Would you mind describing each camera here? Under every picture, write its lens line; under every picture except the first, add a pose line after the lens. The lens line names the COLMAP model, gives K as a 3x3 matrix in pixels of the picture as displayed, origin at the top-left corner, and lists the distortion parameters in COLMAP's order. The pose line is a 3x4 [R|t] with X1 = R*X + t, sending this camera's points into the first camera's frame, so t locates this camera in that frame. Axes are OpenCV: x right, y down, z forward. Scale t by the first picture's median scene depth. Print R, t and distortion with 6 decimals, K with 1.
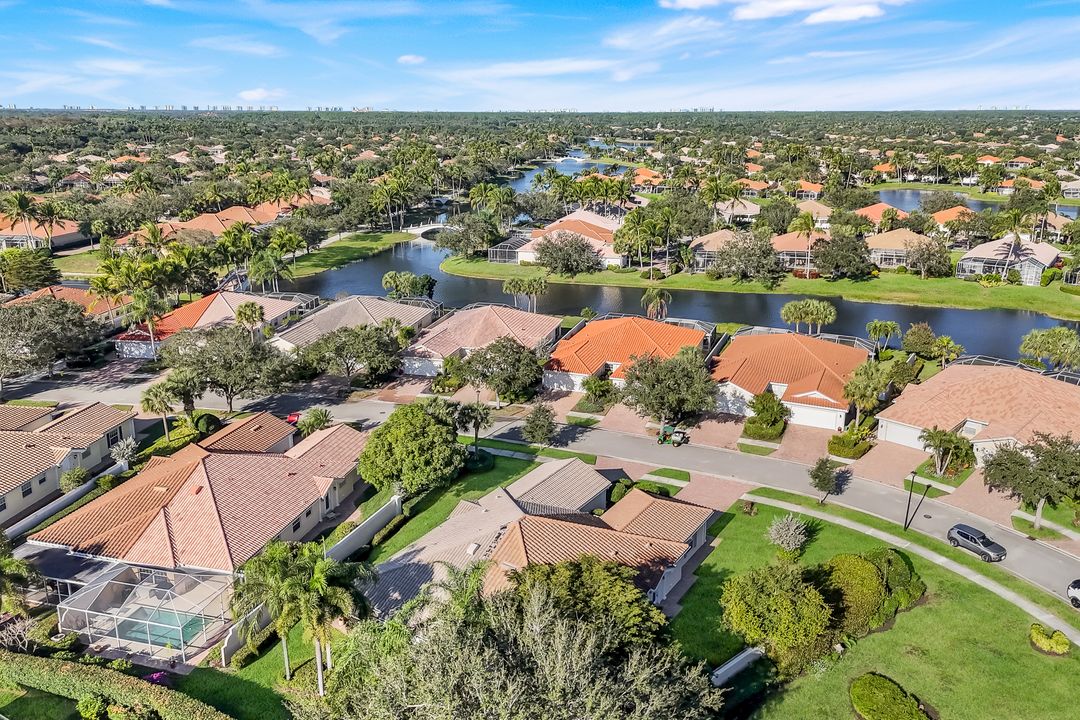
lens RADIAL K [[797.7, 0, 537.1], [0, 797.7, 339.8], [0, 0, 1]] dist [0.077397, -0.068159]
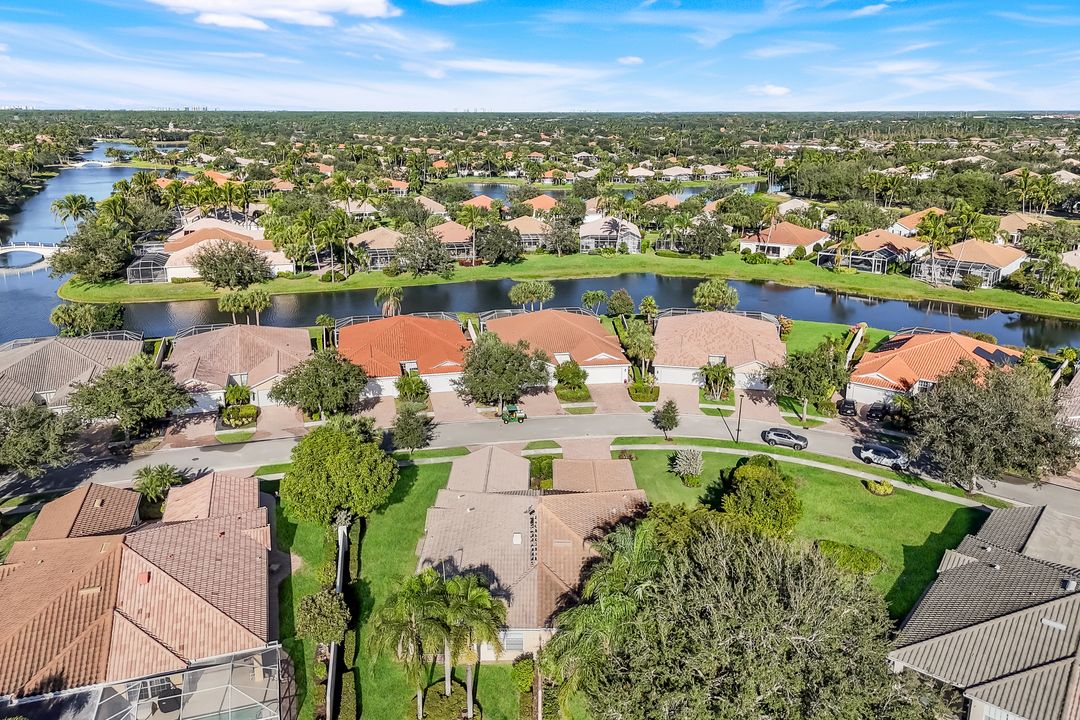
lens RADIAL K [[797.7, 0, 537.1], [0, 797.7, 339.8], [0, 0, 1]] dist [0.077397, -0.068159]
pose [[0.841296, -0.149844, 0.519392, -0.180200], [0.149671, 0.987820, 0.042553, -0.010497], [-0.519442, 0.041938, 0.853476, 0.031164]]
